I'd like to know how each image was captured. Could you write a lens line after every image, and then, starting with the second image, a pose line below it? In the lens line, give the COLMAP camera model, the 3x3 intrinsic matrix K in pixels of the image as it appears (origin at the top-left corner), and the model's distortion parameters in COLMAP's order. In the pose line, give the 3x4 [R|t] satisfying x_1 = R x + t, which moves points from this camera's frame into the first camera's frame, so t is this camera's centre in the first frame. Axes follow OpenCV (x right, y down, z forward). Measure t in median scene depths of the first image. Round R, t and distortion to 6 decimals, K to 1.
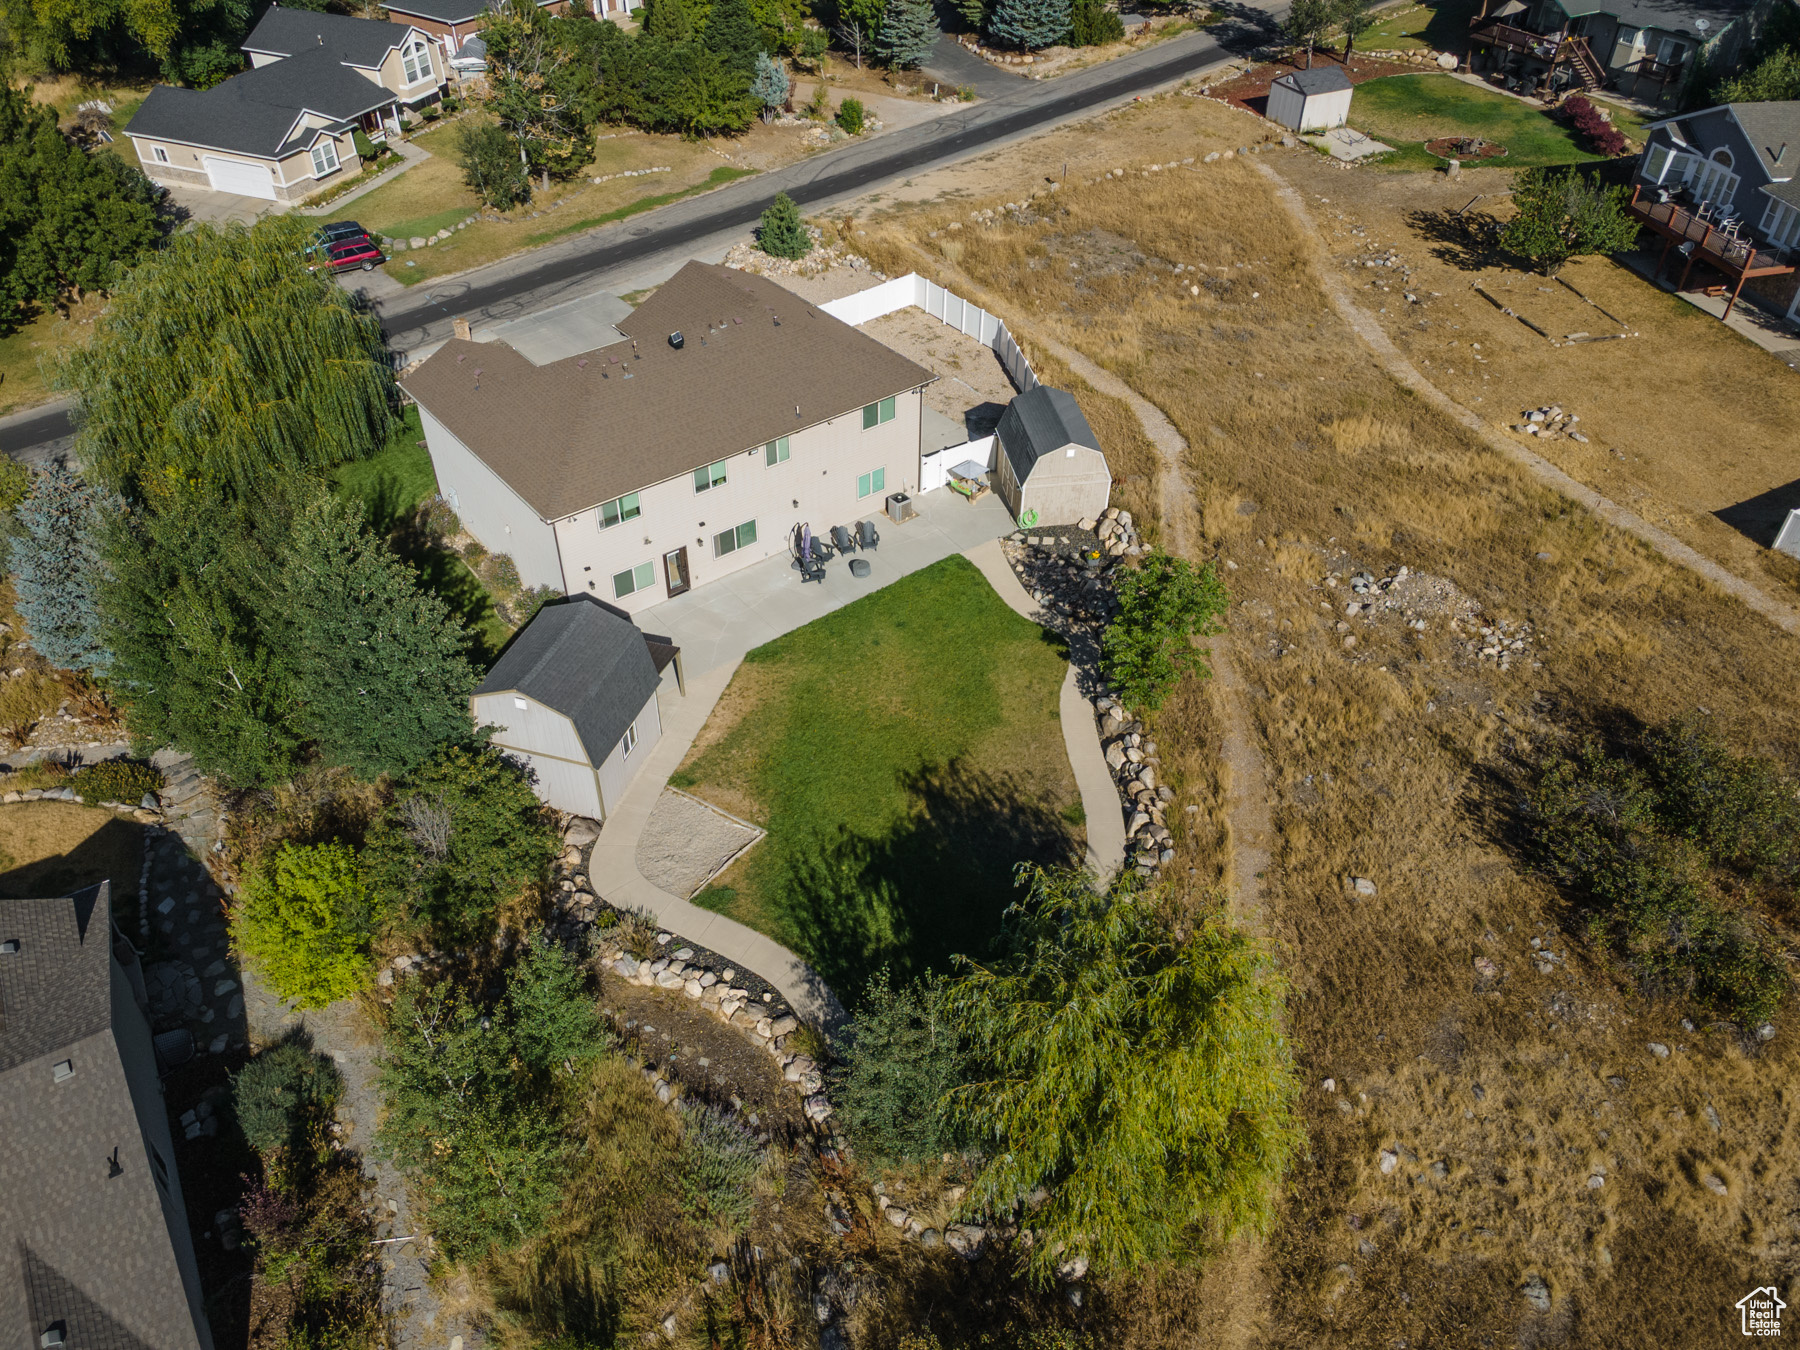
lens RADIAL K [[1304.2, 0, 886.2], [0, 1304.2, 673.2], [0, 0, 1]] dist [0.030206, 0.025057]
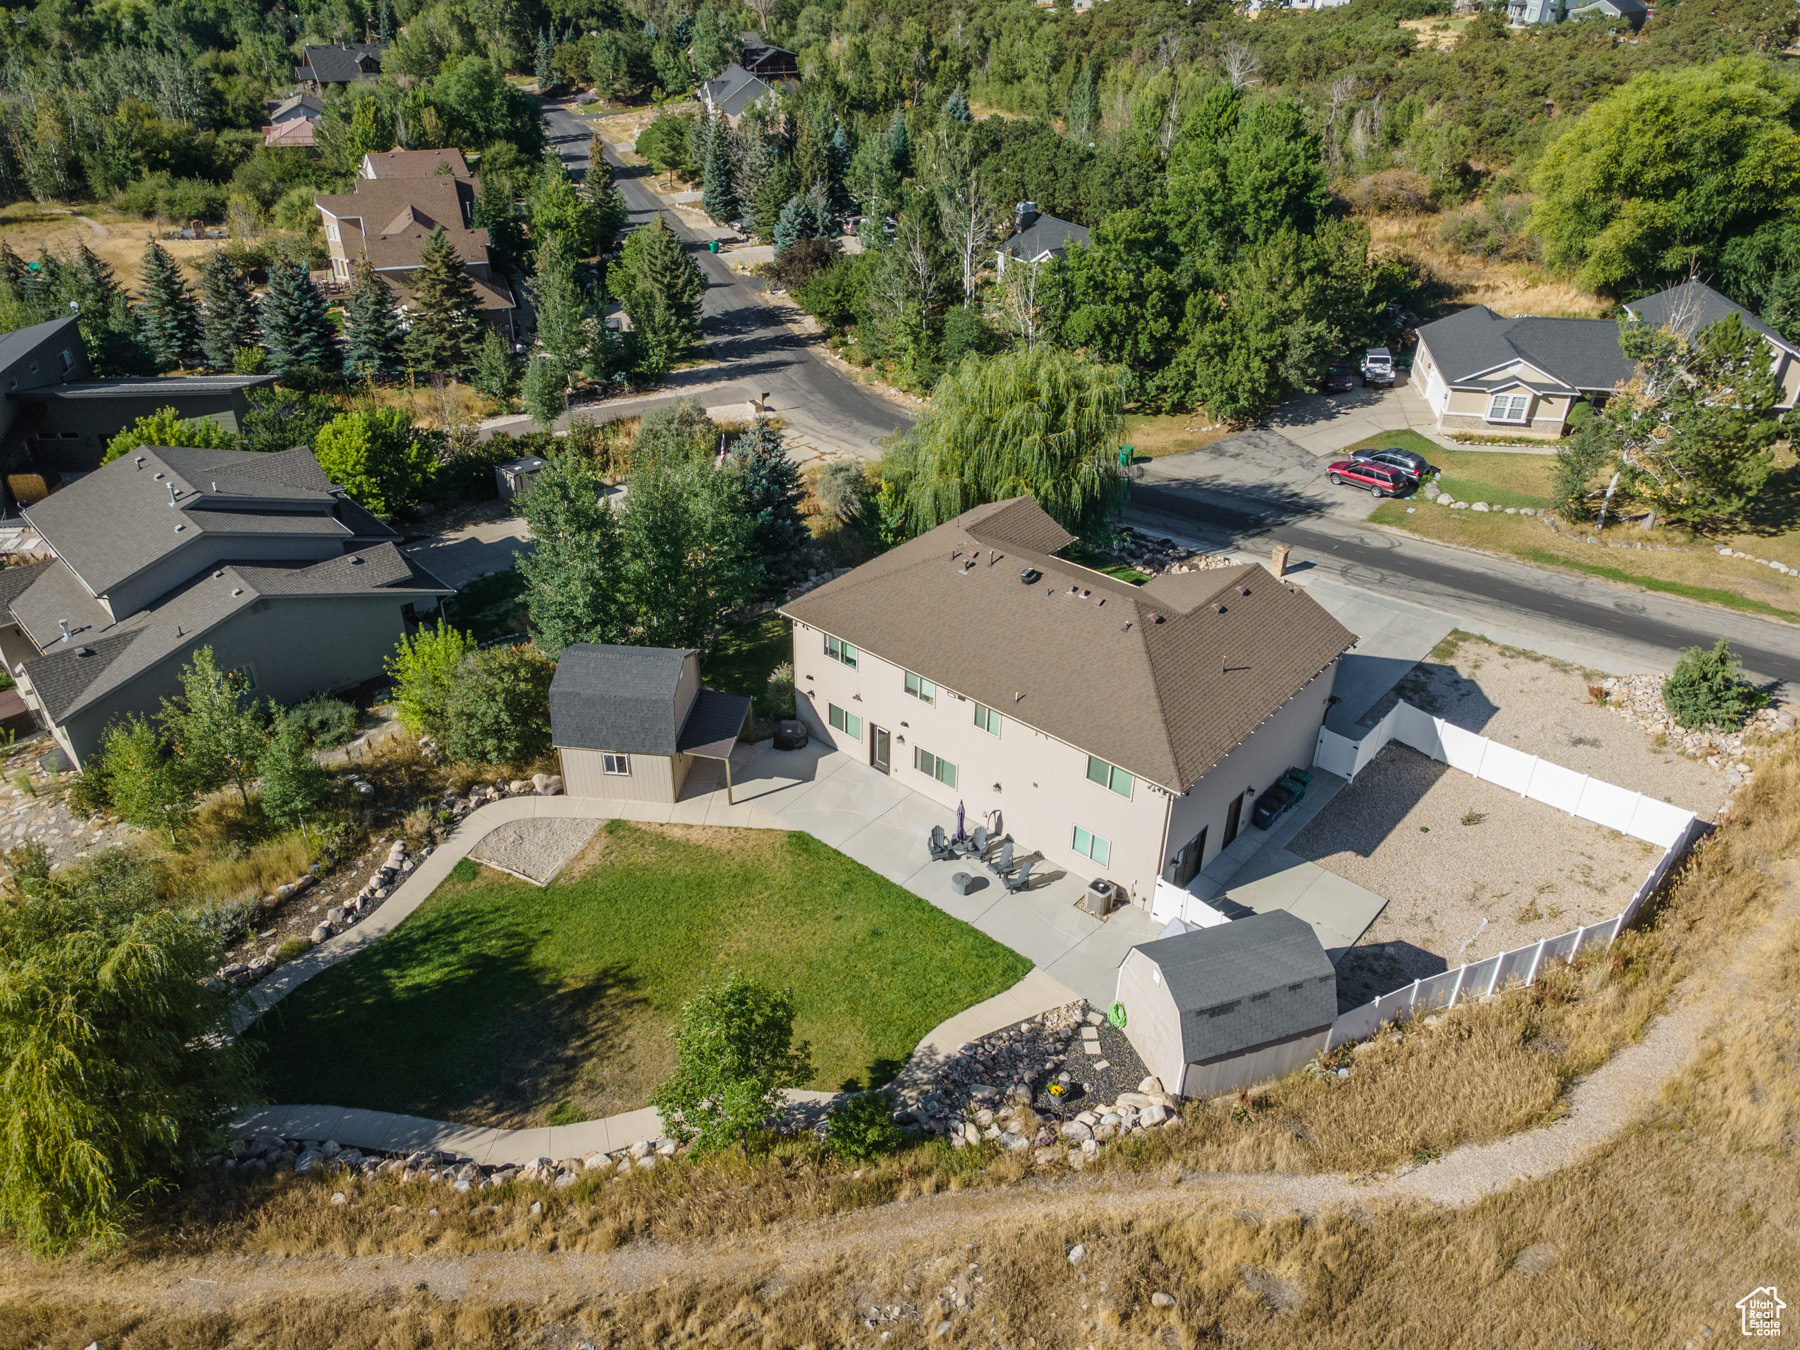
lens RADIAL K [[1304.2, 0, 886.2], [0, 1304.2, 673.2], [0, 0, 1]] dist [0.030206, 0.025057]
pose [[0.184624, 0.516693, -0.836028, 0.641714], [-0.632908, 0.713291, 0.301070, -0.421486], [0.751892, 0.473544, 0.458710, 0.523770]]
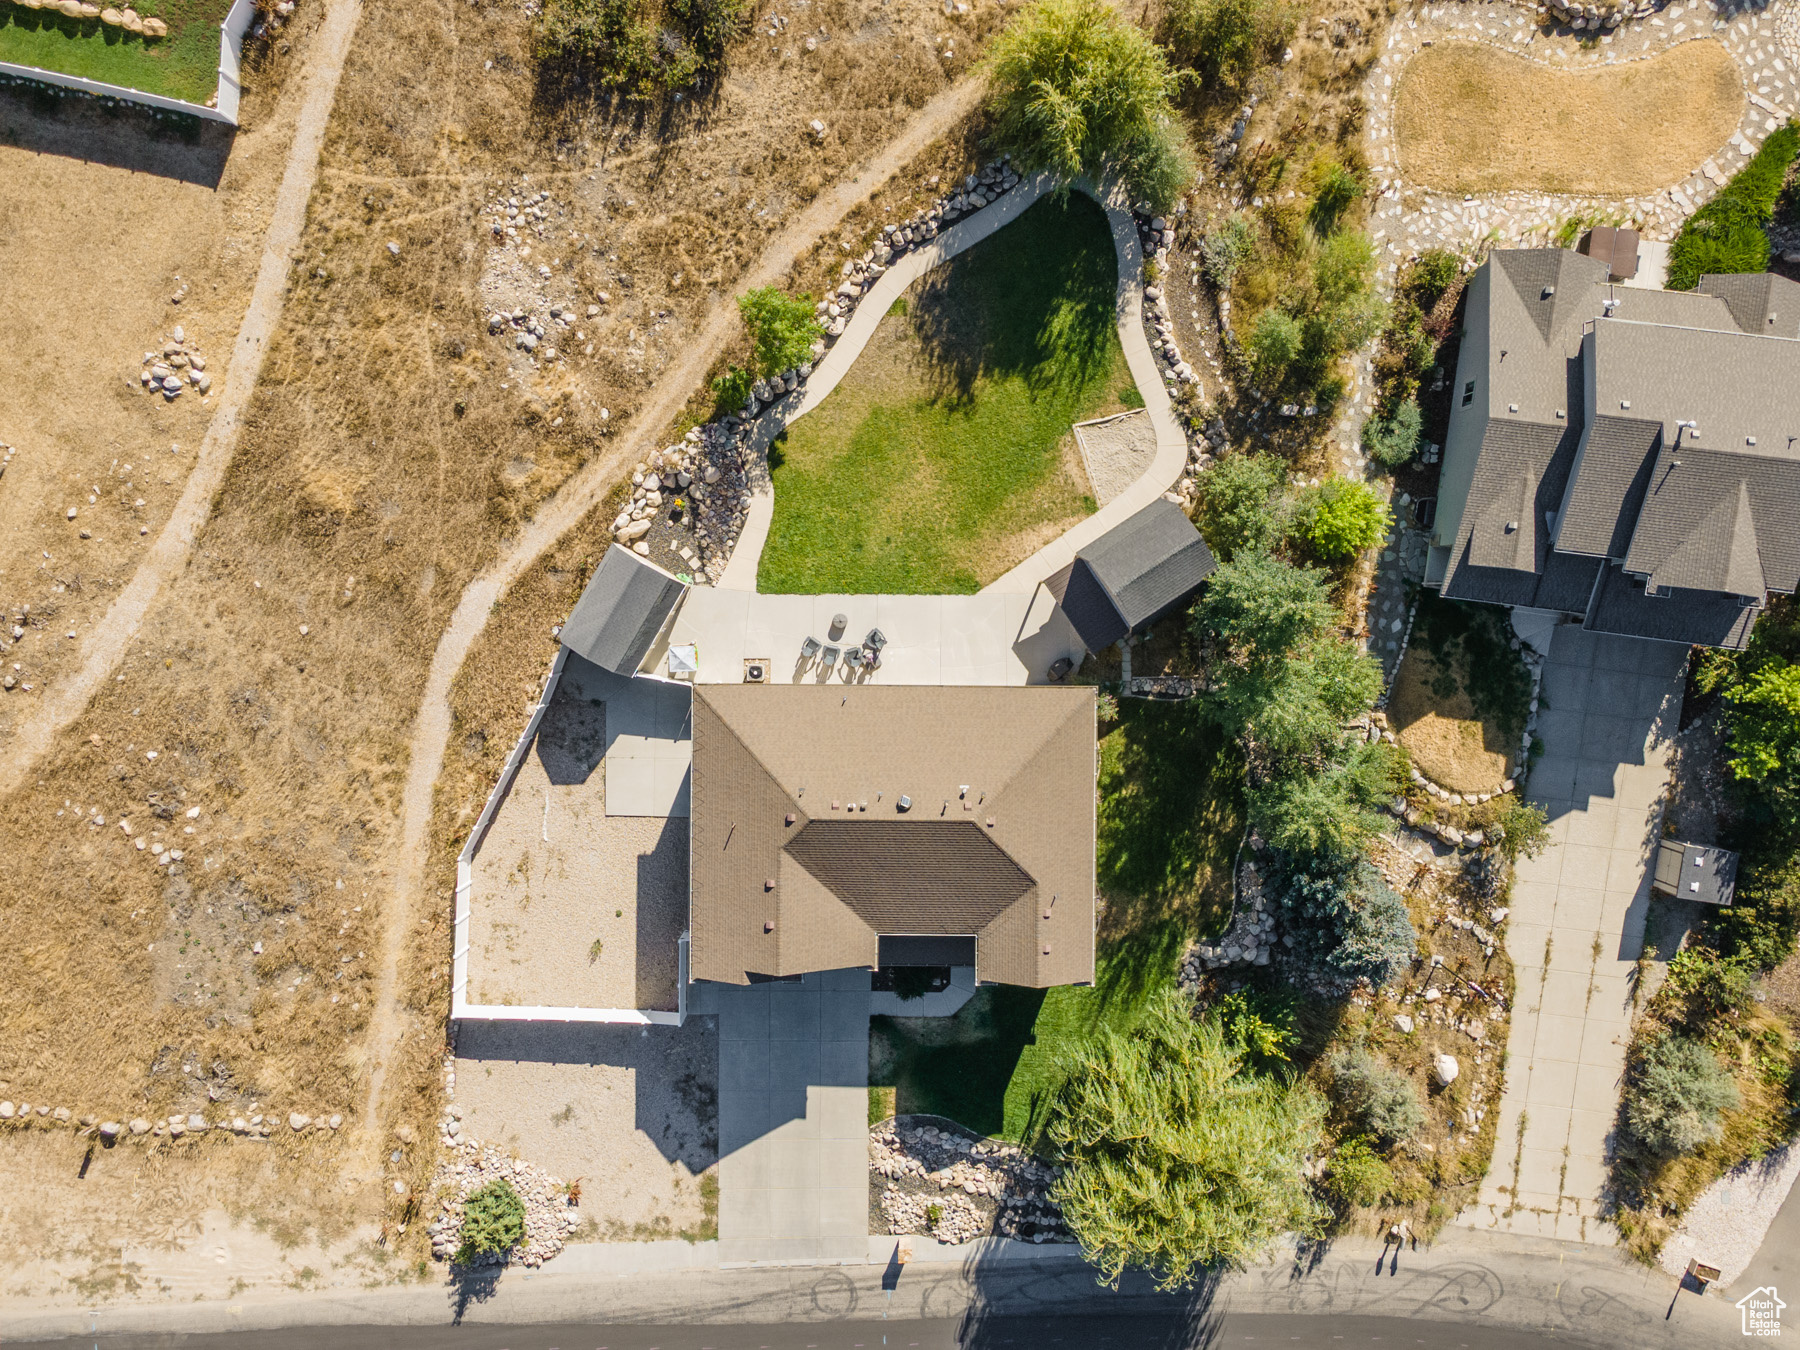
lens RADIAL K [[1304.2, 0, 886.2], [0, 1304.2, 673.2], [0, 0, 1]] dist [0.030206, 0.025057]
pose [[-0.779364, -0.626169, -0.022442, -0.056857], [0.396770, -0.520928, 0.755783, -1.022309], [-0.484939, 0.580126, 0.654438, 0.242628]]
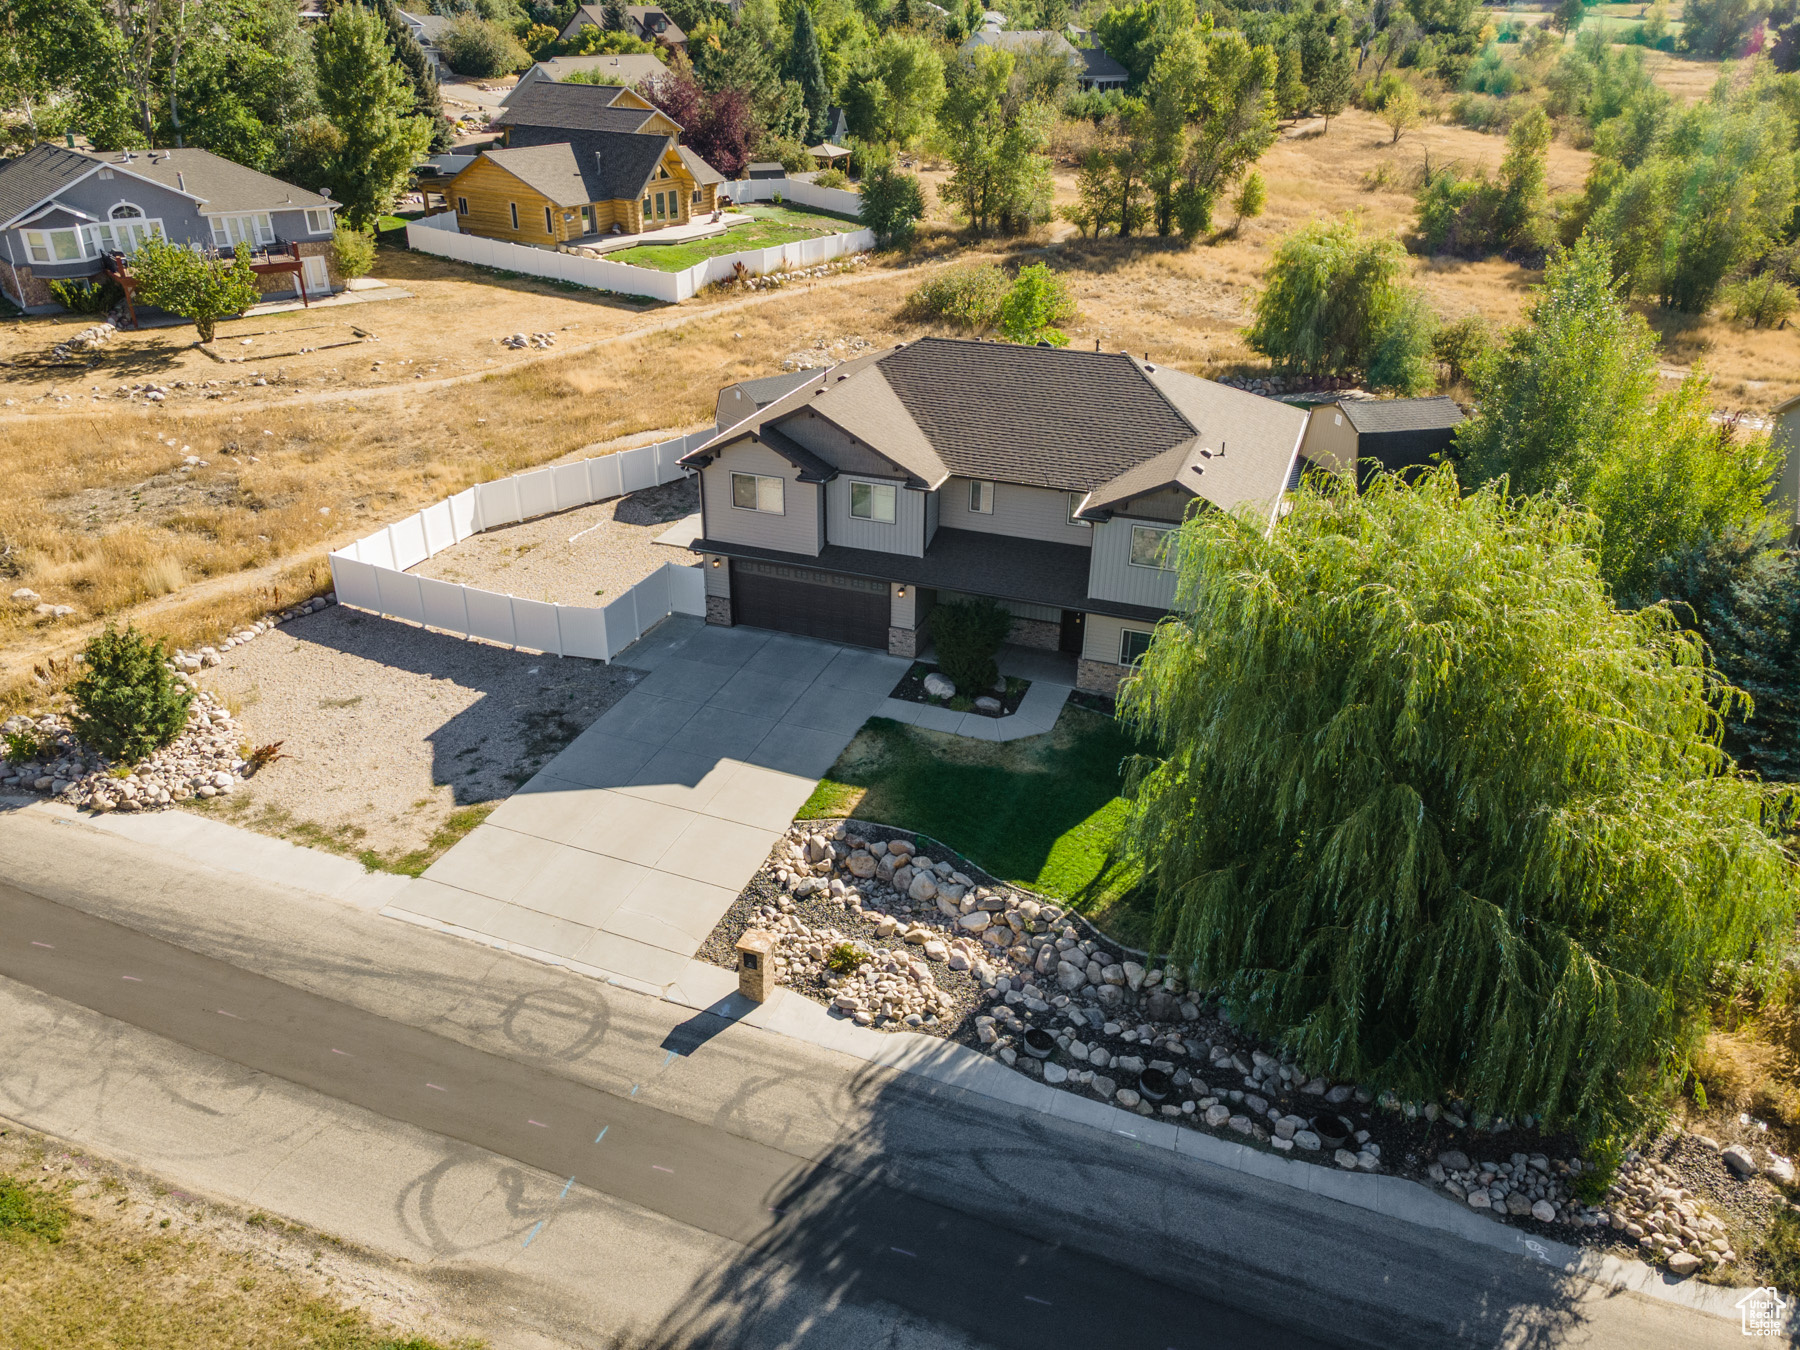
lens RADIAL K [[1304.2, 0, 886.2], [0, 1304.2, 673.2], [0, 0, 1]] dist [0.030206, 0.025057]
pose [[-0.512924, -0.396310, 0.761477, -0.843411], [0.544314, 0.535781, 0.645492, -0.746856], [-0.663800, 0.745571, -0.059098, 1.278020]]
